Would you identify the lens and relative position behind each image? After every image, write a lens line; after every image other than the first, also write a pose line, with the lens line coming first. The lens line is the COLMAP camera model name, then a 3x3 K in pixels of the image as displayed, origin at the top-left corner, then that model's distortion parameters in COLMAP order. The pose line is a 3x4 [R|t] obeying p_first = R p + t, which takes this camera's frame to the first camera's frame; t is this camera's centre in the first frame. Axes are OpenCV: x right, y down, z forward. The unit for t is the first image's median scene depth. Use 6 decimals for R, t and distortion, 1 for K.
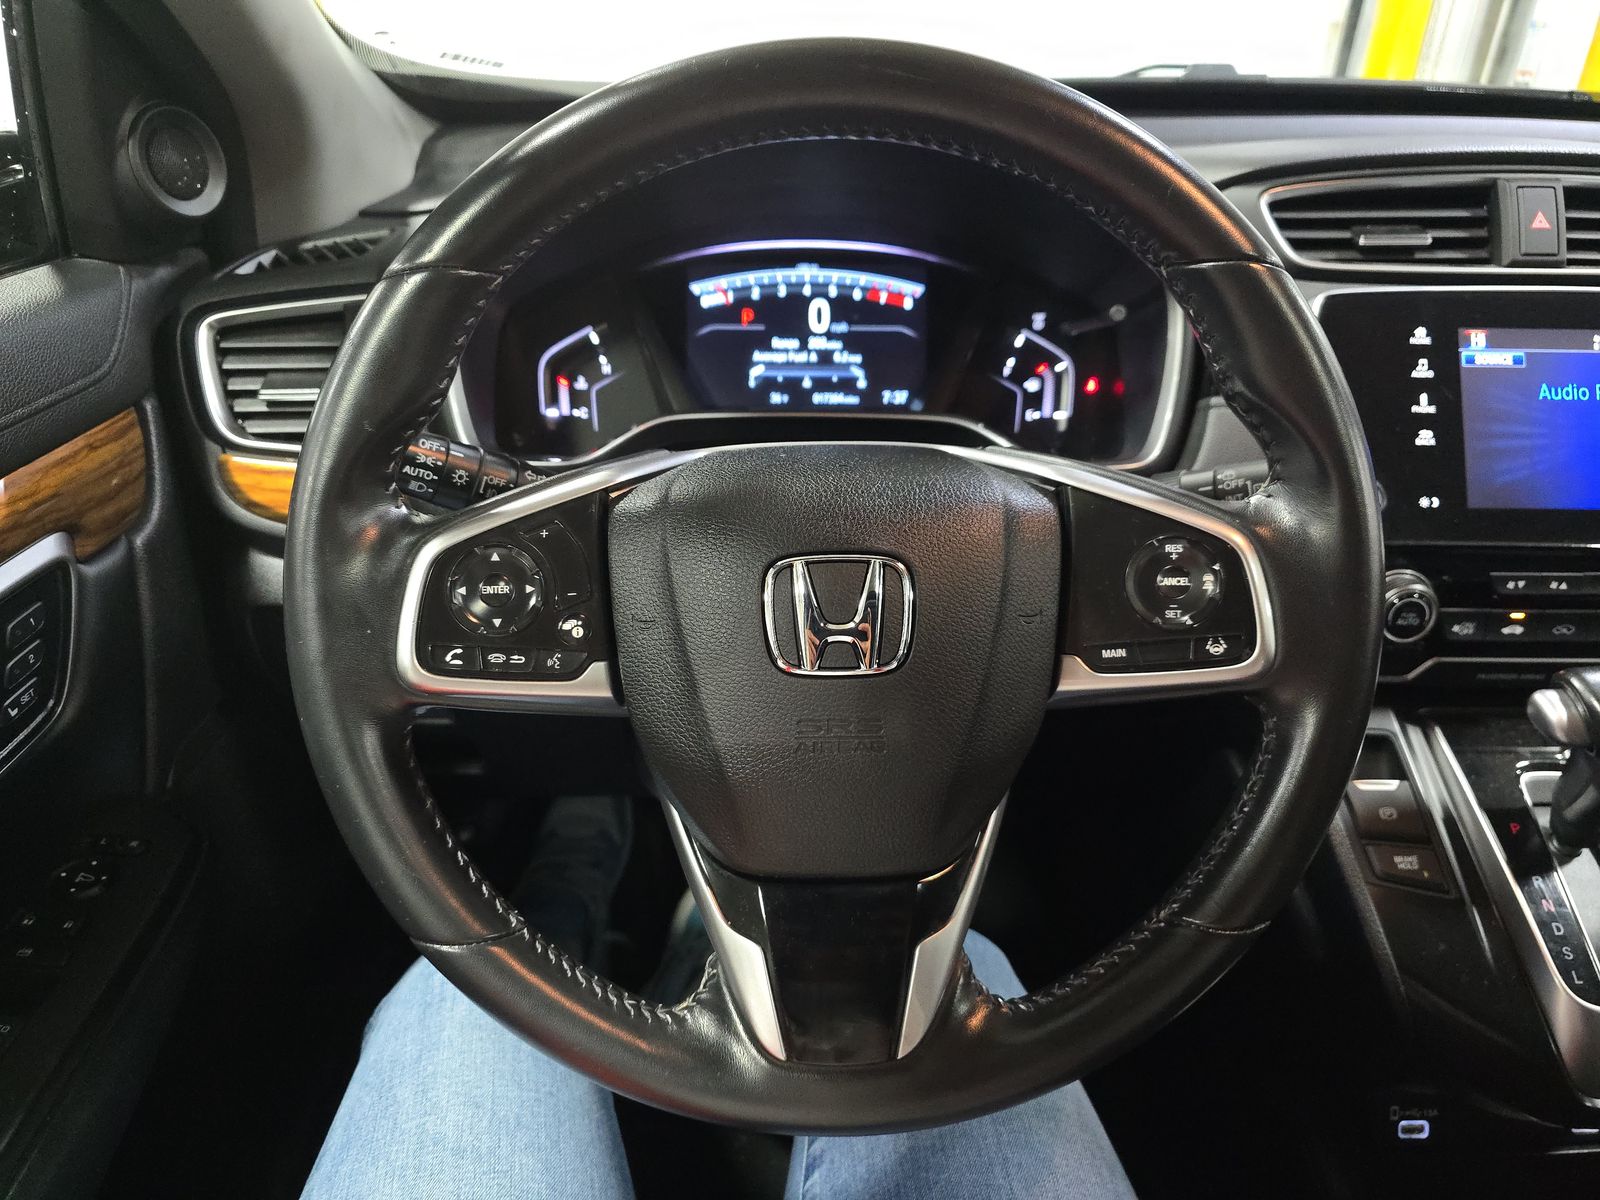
lens RADIAL K [[1053.2, 0, 798.0], [0, 1053.2, 625.4], [0, 0, 1]] dist [0.029699, -0.052131]
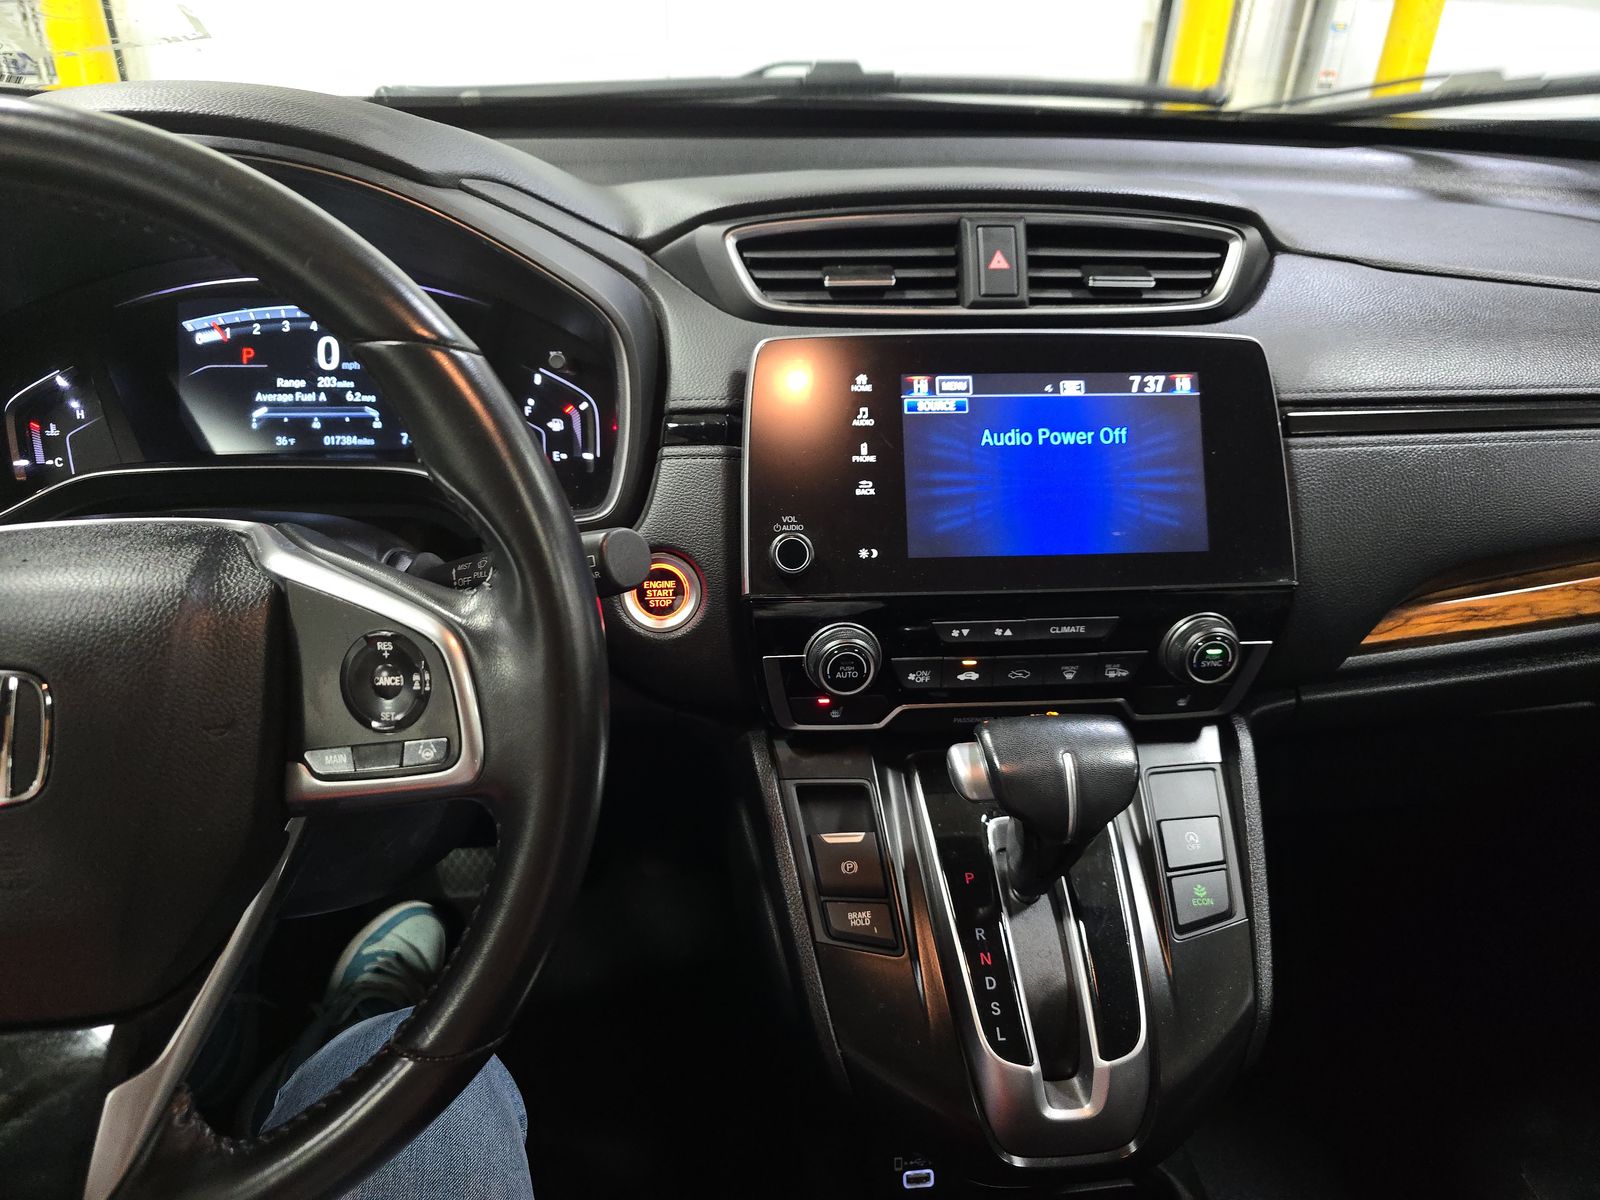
lens RADIAL K [[1053.2, 0, 787.2], [0, 1053.2, 623.5], [0, 0, 1]] dist [0.029699, -0.052131]
pose [[0.994896, -0.031783, 0.095769, 0.337722], [0.031125, 0.999481, 0.008356, -0.048681], [-0.095985, -0.005332, 0.995369, 0.021526]]
